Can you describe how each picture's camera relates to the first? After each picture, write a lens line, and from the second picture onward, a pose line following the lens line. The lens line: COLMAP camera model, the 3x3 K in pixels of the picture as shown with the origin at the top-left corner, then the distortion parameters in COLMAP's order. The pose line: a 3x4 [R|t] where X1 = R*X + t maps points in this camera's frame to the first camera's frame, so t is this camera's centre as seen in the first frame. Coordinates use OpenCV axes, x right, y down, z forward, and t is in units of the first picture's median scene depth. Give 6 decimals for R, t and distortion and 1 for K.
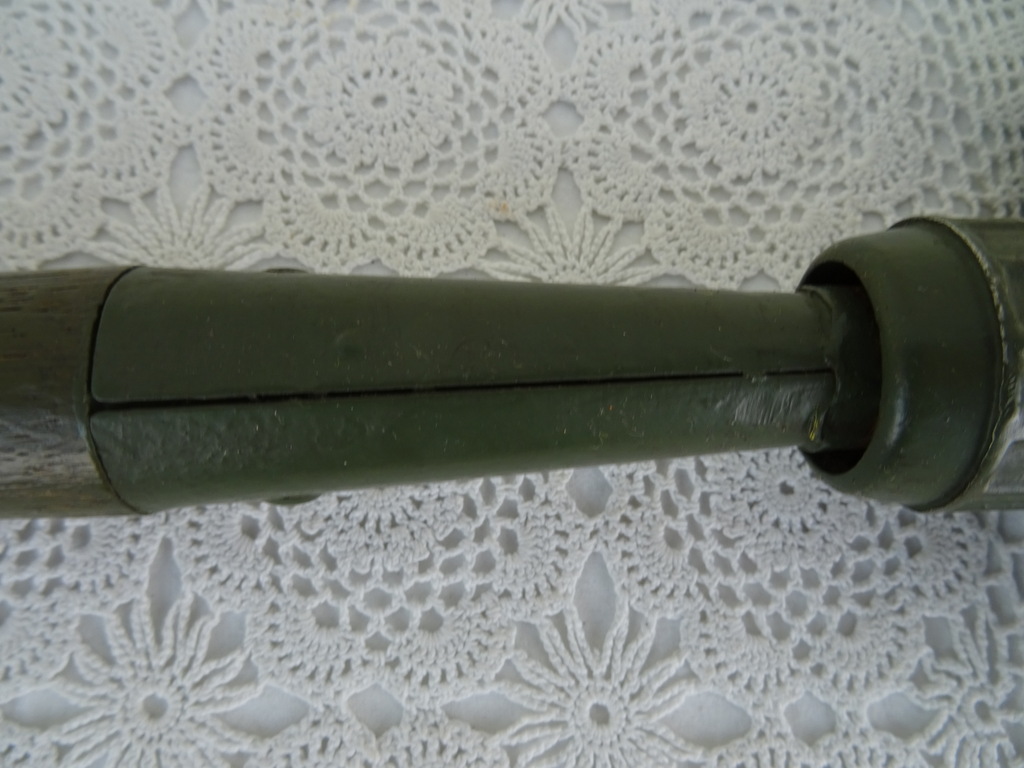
lens RADIAL K [[724.5, 0, 514.4], [0, 724.5, 366.3], [0, 0, 1]] dist [0.004839, -0.017350]
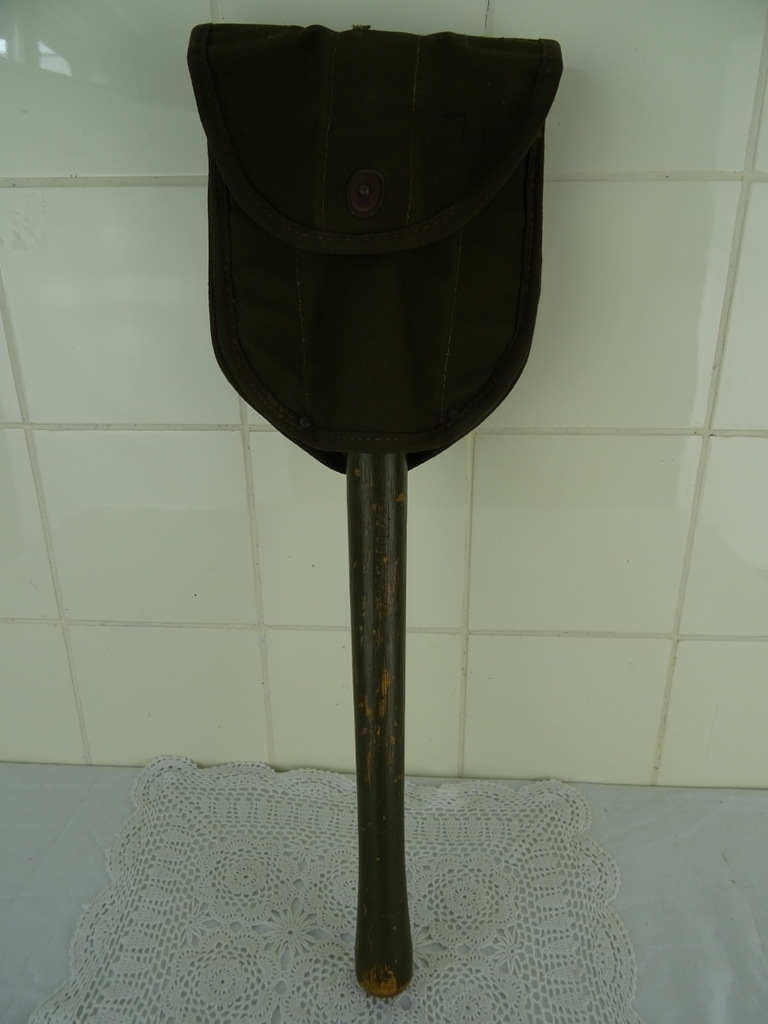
lens RADIAL K [[724.5, 0, 381.5], [0, 724.5, 510.4], [0, 0, 1]] dist [0.004839, -0.017350]
pose [[0.994753, -0.003596, -0.102245, 0.304274], [-0.083806, 0.544576, -0.834514, 1.525400], [0.058681, 0.838704, 0.541417, -2.376266]]
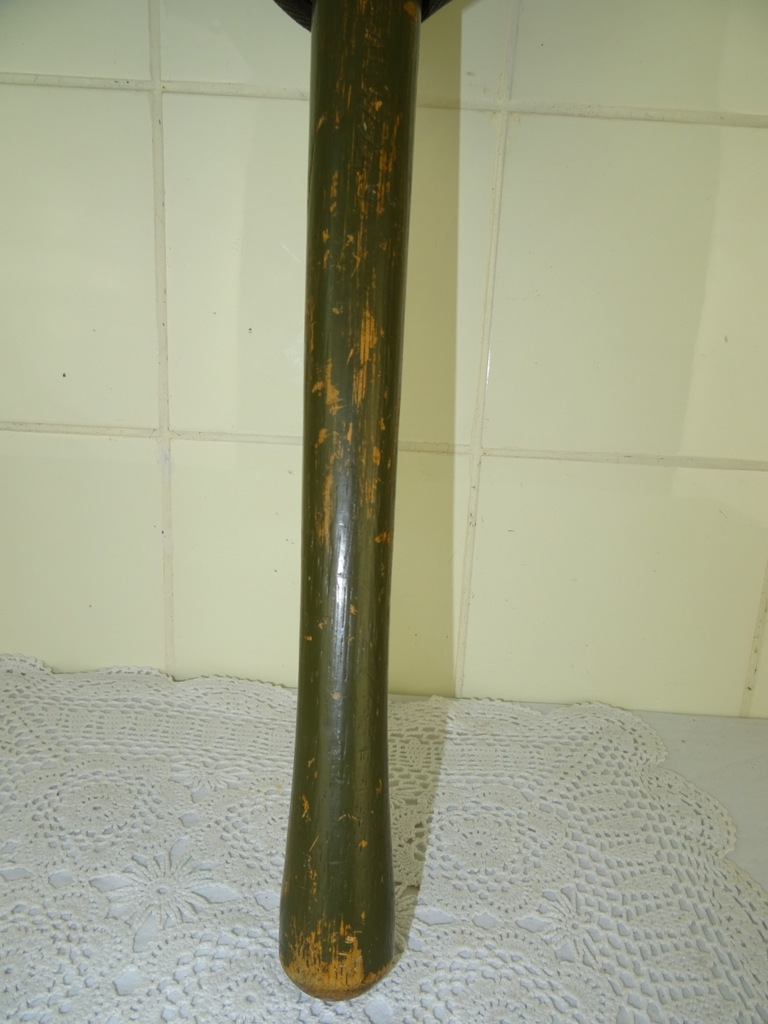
lens RADIAL K [[724.5, 0, 383.8], [0, 724.5, 511.0], [0, 0, 1]] dist [0.004839, -0.017350]
pose [[0.998654, 0.030697, -0.041817, 0.135473], [-0.051062, 0.439570, -0.896756, 1.006453], [-0.009146, 0.897683, 0.440546, -0.637708]]
